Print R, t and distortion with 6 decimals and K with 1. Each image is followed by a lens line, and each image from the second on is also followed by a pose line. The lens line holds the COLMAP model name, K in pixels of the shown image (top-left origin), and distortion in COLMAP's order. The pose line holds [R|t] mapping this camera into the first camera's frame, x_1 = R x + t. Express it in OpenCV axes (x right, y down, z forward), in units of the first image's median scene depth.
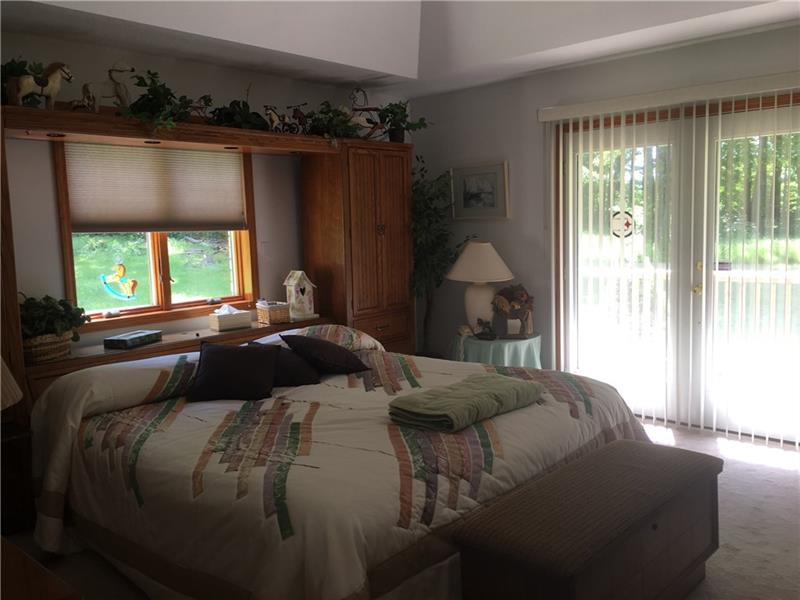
lens RADIAL K [[687.5, 0, 402.0], [0, 687.5, 298.6], [0, 0, 1]] dist [0.065714, -0.055328]
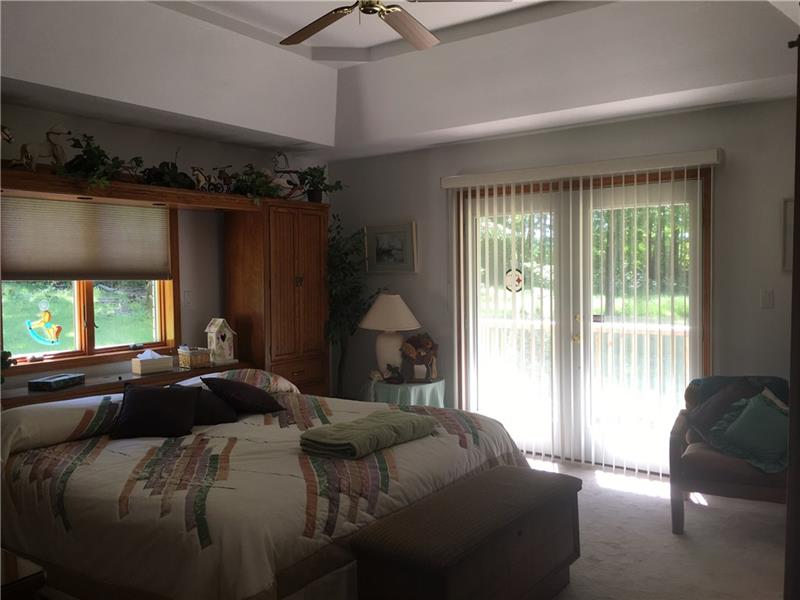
lens RADIAL K [[687.5, 0, 394.5], [0, 687.5, 297.2], [0, 0, 1]] dist [0.065714, -0.055328]
pose [[0.994745, 0.013369, 0.101507, 0.011471], [-0.005527, 0.997004, -0.077150, 0.008739], [-0.102234, 0.076183, 0.991839, -0.103024]]
